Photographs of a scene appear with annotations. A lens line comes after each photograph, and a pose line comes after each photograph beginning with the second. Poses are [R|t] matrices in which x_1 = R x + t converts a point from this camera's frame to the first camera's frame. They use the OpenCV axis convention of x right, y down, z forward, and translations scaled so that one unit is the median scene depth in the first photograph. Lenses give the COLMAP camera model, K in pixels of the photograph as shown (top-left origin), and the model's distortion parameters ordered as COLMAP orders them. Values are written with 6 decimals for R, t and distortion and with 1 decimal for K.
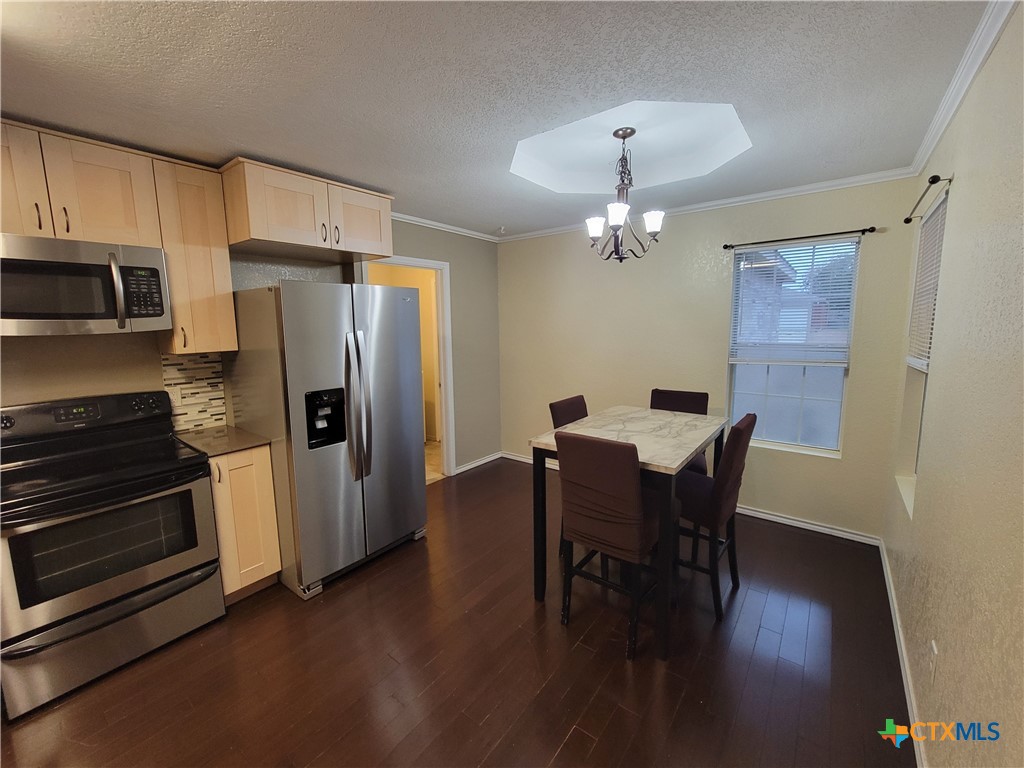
lens RADIAL K [[417.1, 0, 513.3], [0, 417.1, 379.5], [0, 0, 1]] dist [-0.006077, 0.001968]
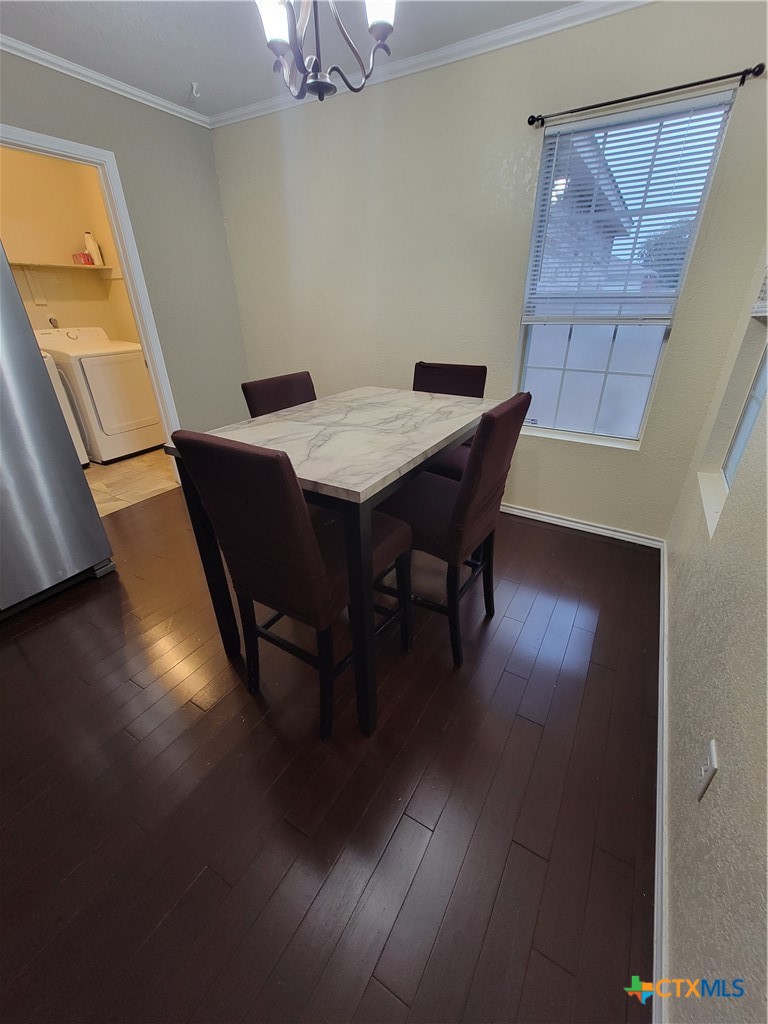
lens RADIAL K [[417.1, 0, 390.8], [0, 417.1, 512.2], [0, 0, 1]] dist [-0.006077, 0.001968]
pose [[0.991609, -0.053480, 0.117696, 0.260197], [0.011352, 0.942925, 0.332811, 0.037151], [-0.128777, -0.328682, 0.935620, 0.332780]]
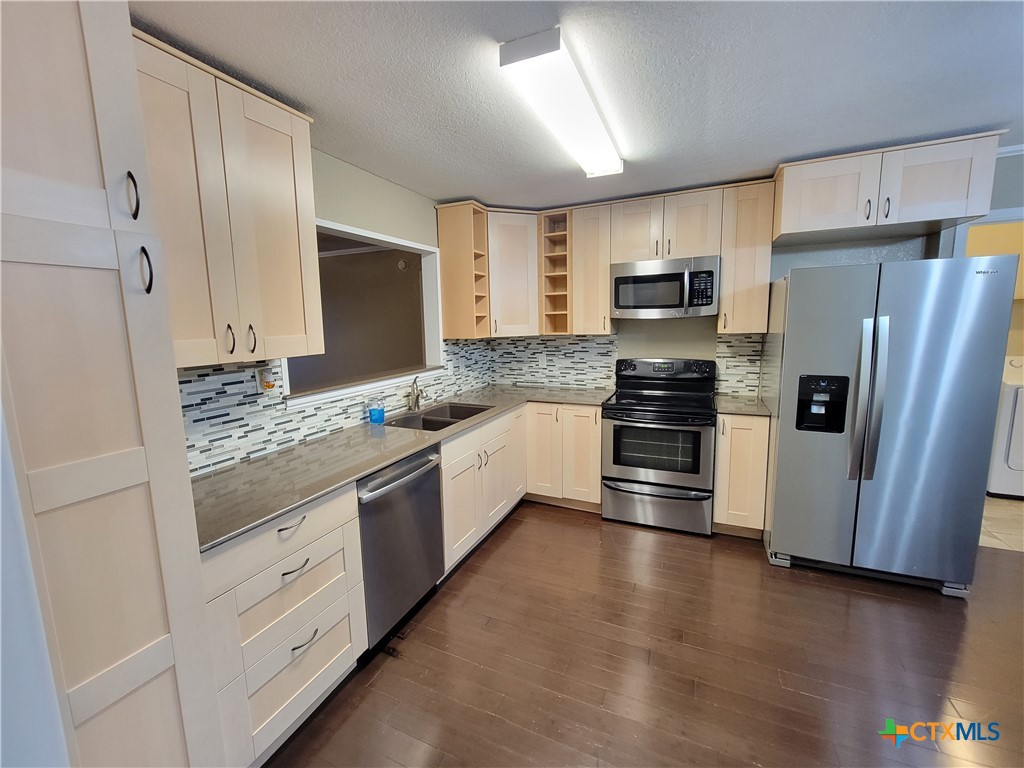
lens RADIAL K [[417.1, 0, 515.9], [0, 417.1, 387.6], [0, 0, 1]] dist [-0.006077, 0.001968]
pose [[0.242185, 0.161462, -0.956701, 0.300504], [-0.115345, 0.983854, 0.136846, 0.001850], [0.963349, 0.077209, 0.256899, 0.034400]]
